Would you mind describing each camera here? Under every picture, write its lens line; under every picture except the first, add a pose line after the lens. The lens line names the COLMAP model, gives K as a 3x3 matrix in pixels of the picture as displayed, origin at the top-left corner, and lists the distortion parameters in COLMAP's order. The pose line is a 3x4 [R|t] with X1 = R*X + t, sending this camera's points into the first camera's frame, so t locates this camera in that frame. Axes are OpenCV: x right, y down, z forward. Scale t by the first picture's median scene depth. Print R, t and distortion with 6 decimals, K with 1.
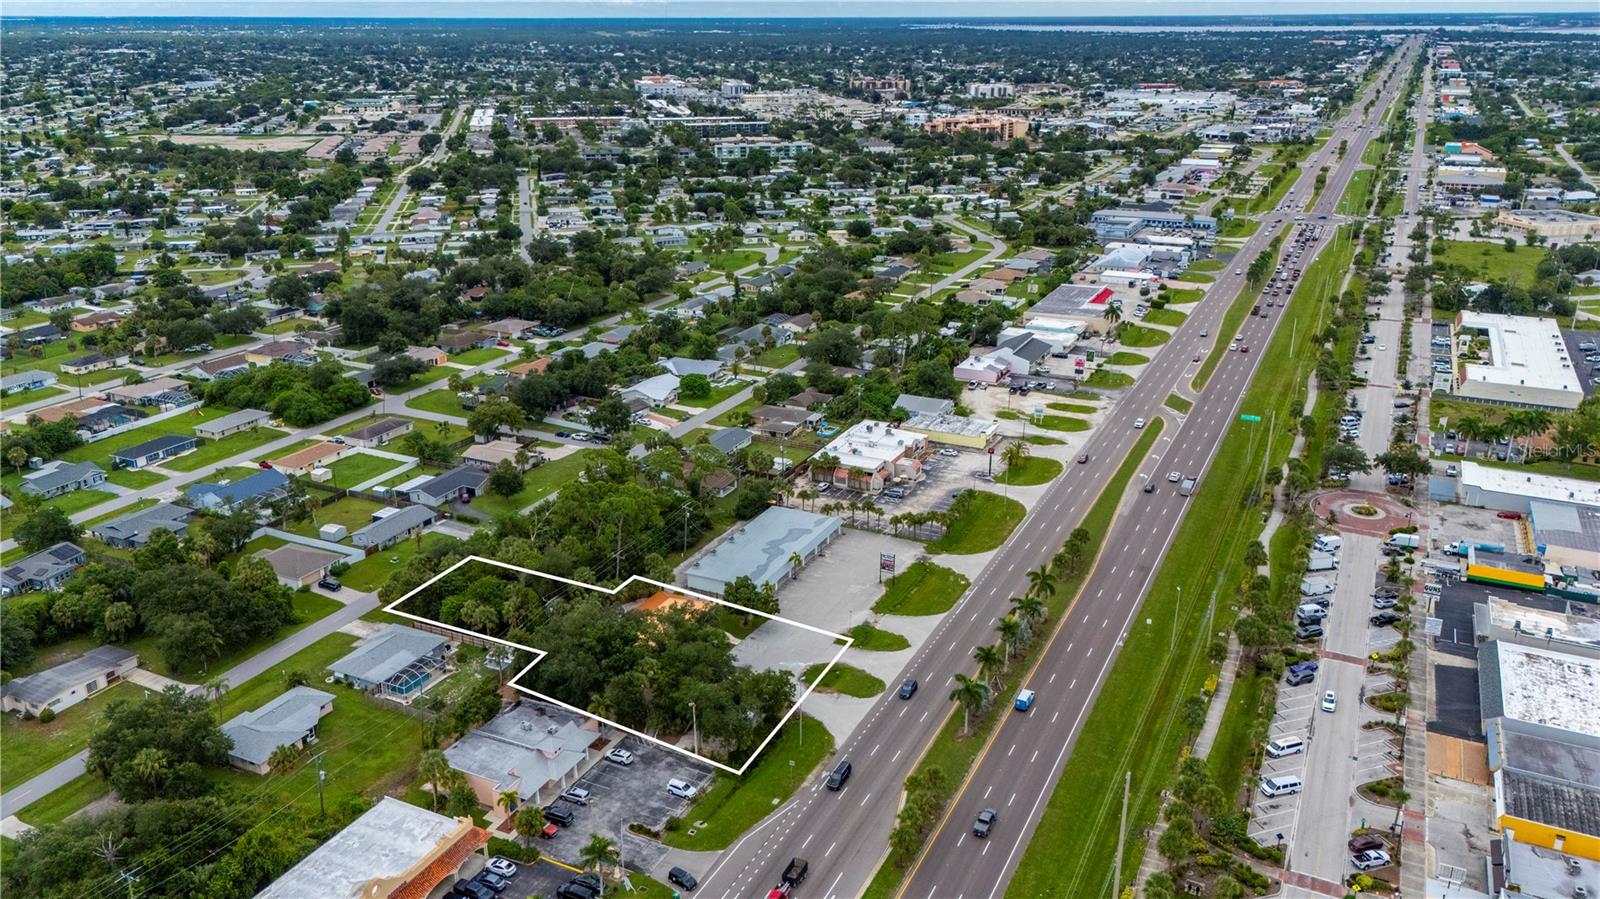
lens RADIAL K [[1182.9, 0, 819.2], [0, 1182.9, 447.8], [0, 0, 1]] dist [0.057505, -0.002939]
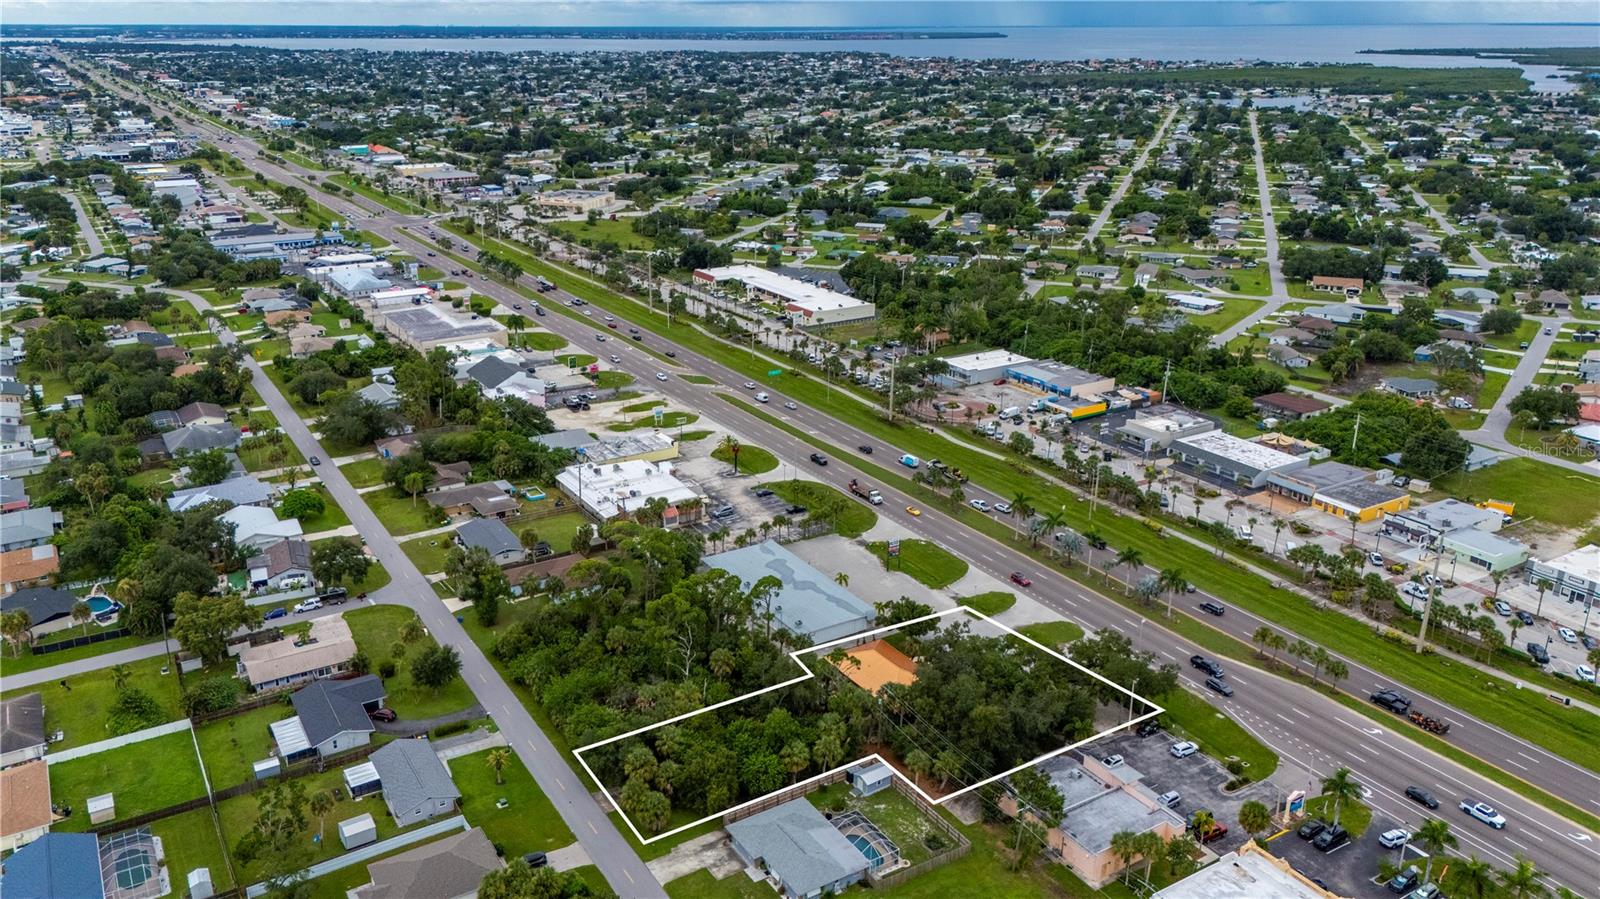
lens RADIAL K [[1182.9, 0, 819.2], [0, 1182.9, 447.8], [0, 0, 1]] dist [0.057505, -0.002939]
pose [[0.548872, -0.281466, 0.787094, -0.609412], [0.289544, 0.947330, 0.136856, -0.114963], [-0.784158, 0.152782, 0.601459, 0.348639]]
